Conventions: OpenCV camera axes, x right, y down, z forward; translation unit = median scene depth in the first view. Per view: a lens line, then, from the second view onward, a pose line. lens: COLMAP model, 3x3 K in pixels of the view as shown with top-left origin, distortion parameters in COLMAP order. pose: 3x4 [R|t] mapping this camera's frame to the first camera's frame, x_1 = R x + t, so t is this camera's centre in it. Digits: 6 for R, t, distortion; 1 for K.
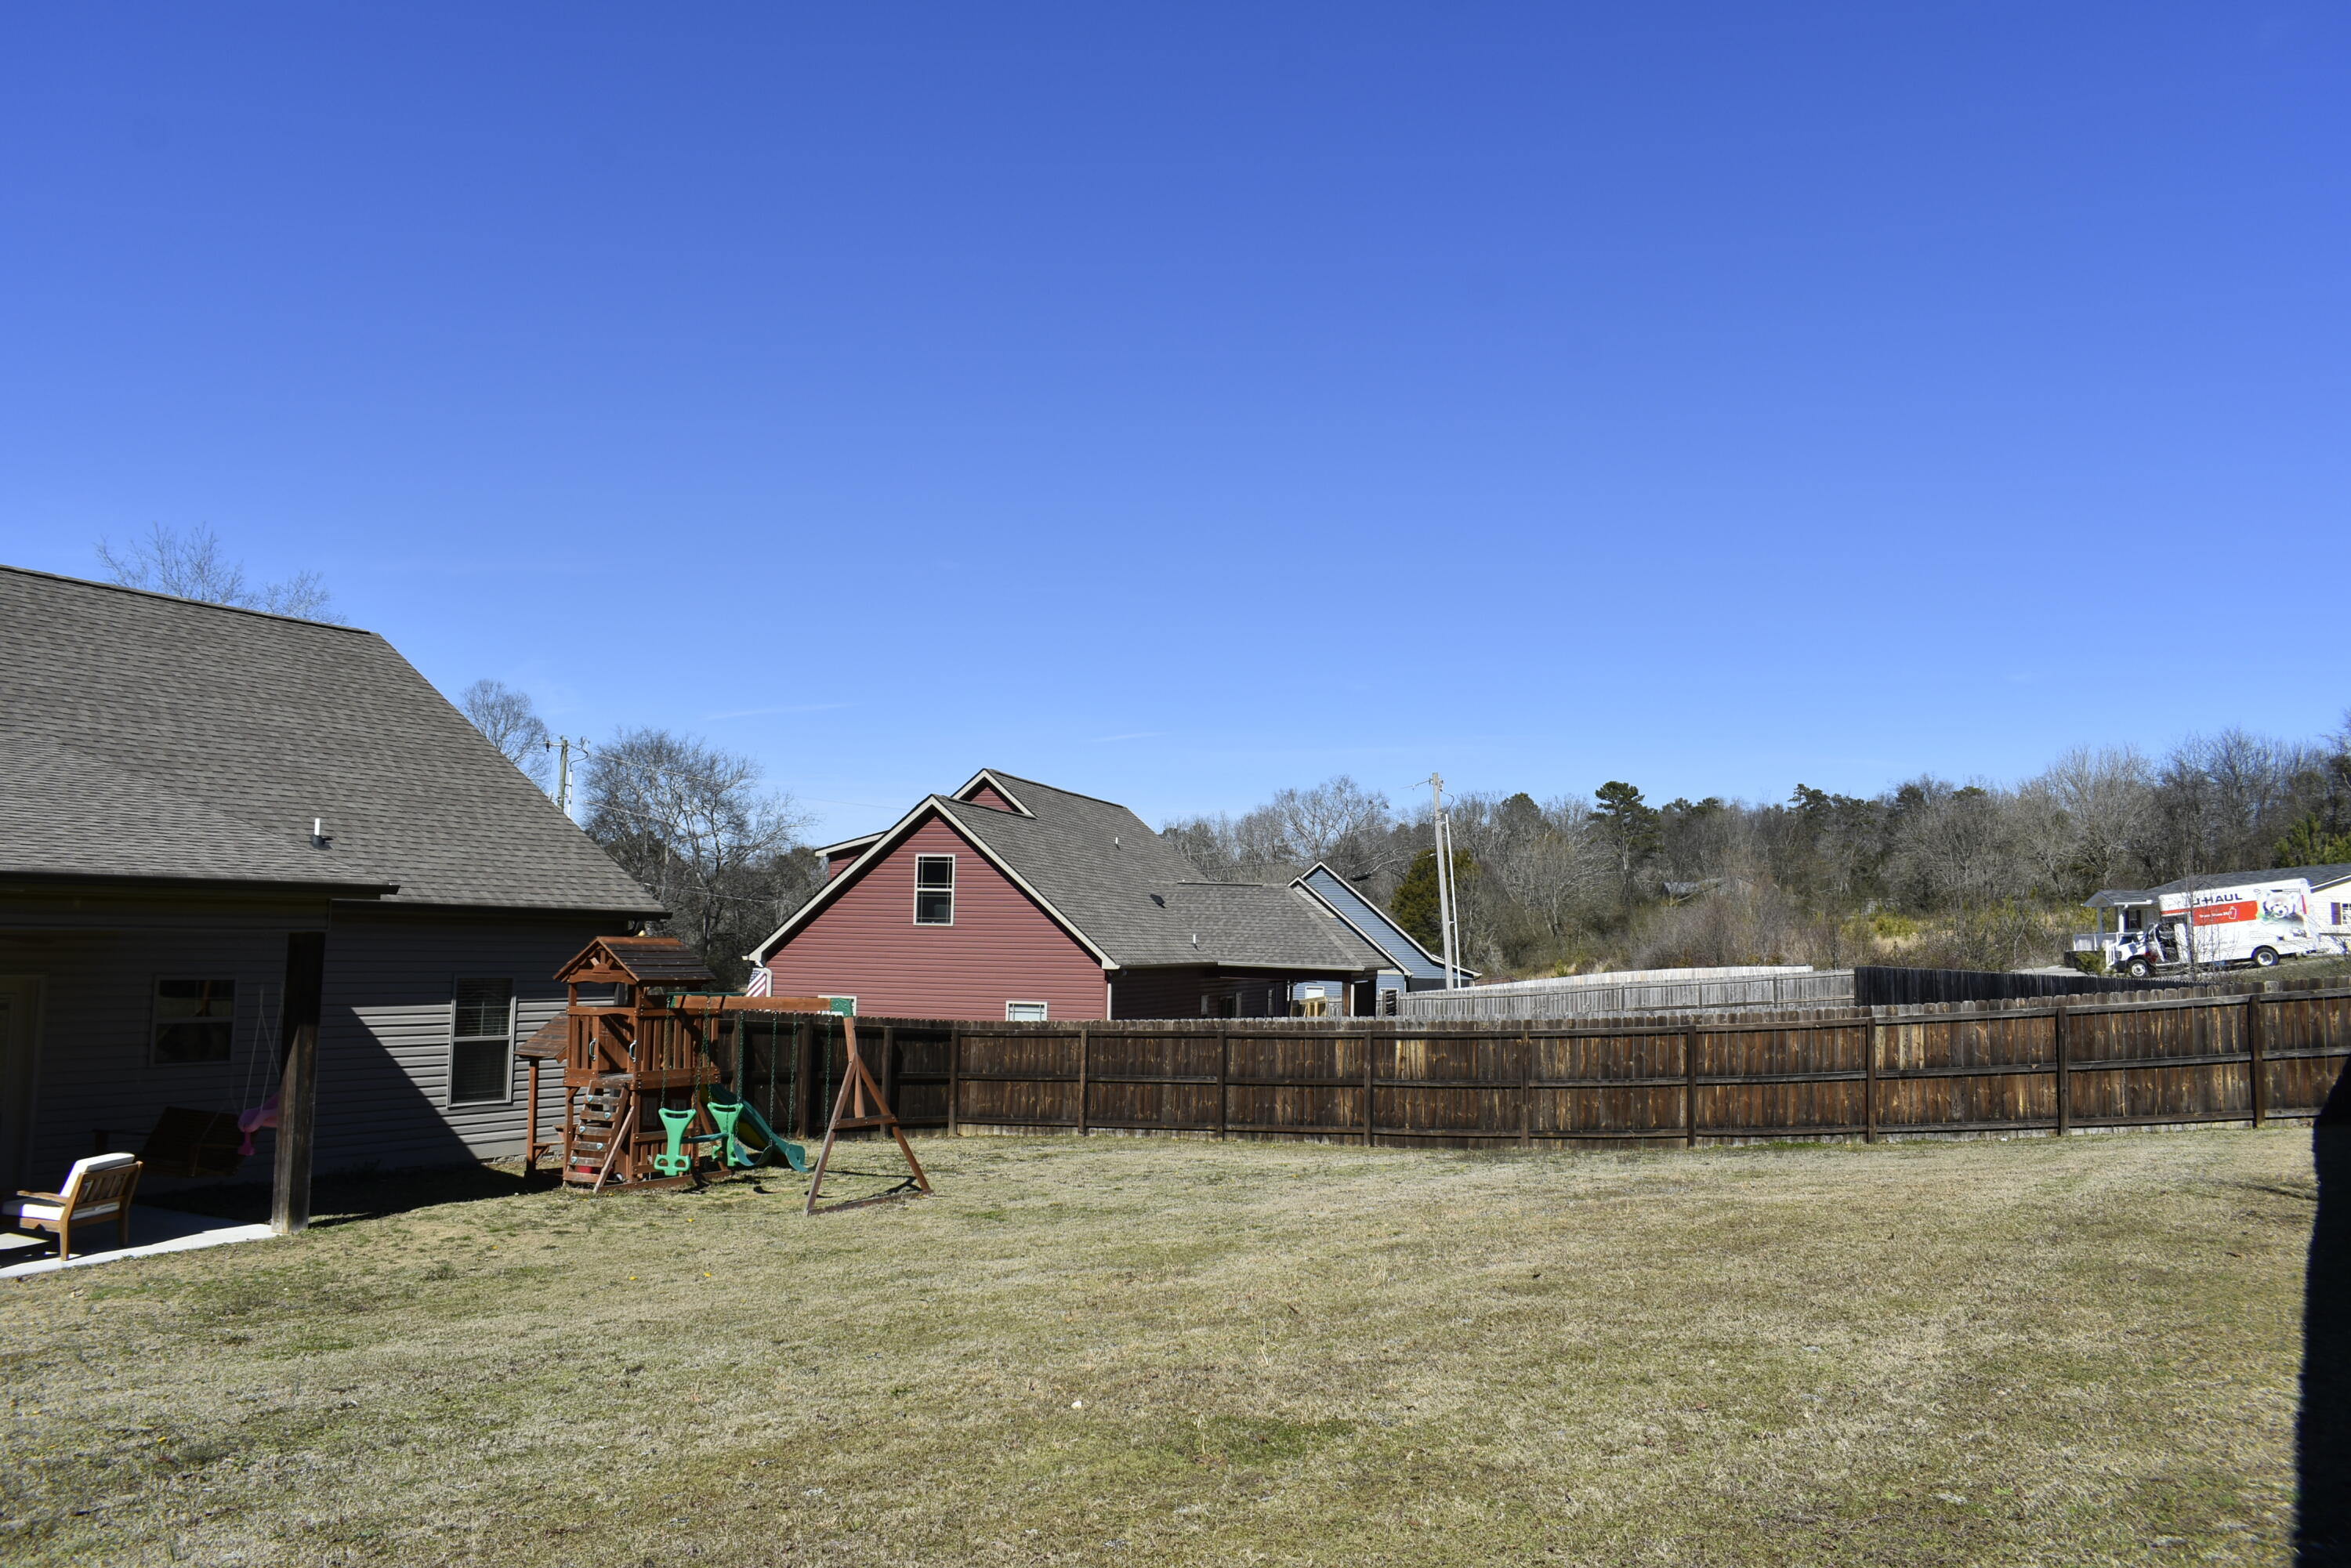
lens RADIAL K [[1816.3, 0, 1170.0], [0, 1816.3, 793.7], [0, 0, 1]] dist [-0.009661, 0.008734]
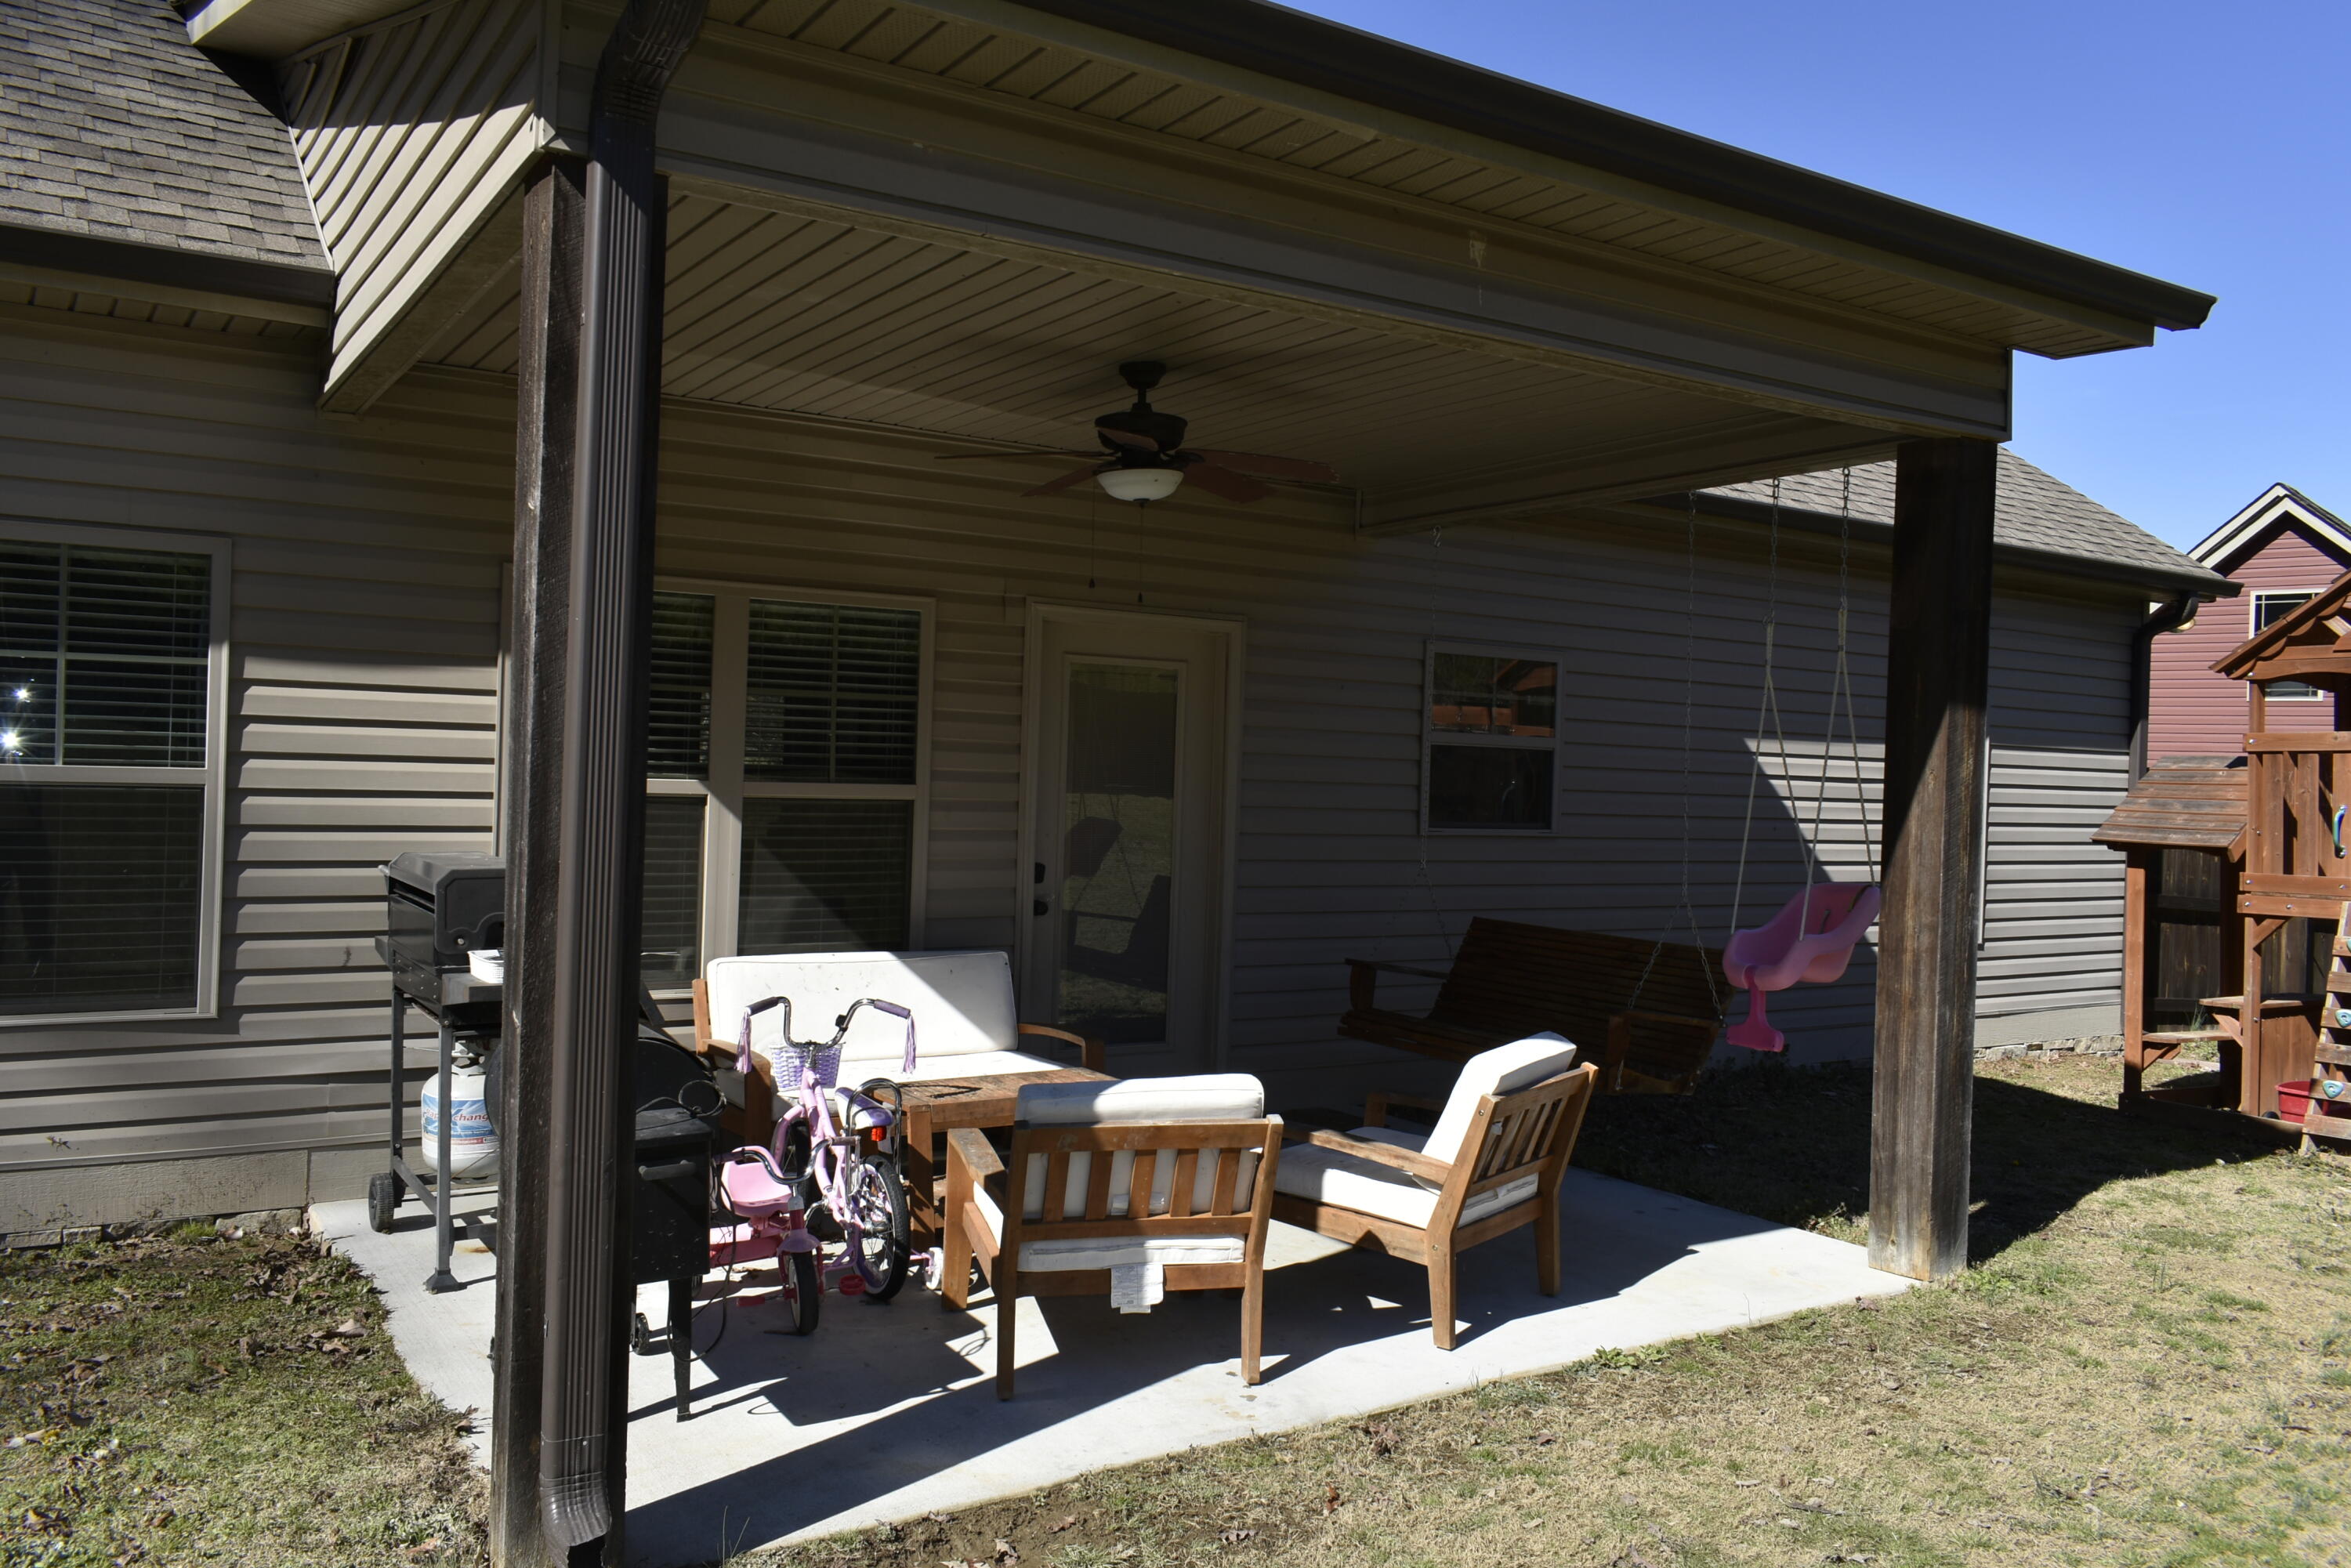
lens RADIAL K [[1816.3, 0, 1170.0], [0, 1816.3, 793.7], [0, 0, 1]] dist [-0.009661, 0.008734]
pose [[0.885886, 0.015094, -0.463657, -0.448785], [0.023878, 0.996662, 0.078068, 0.113898], [0.463288, -0.080230, 0.882569, 0.615255]]
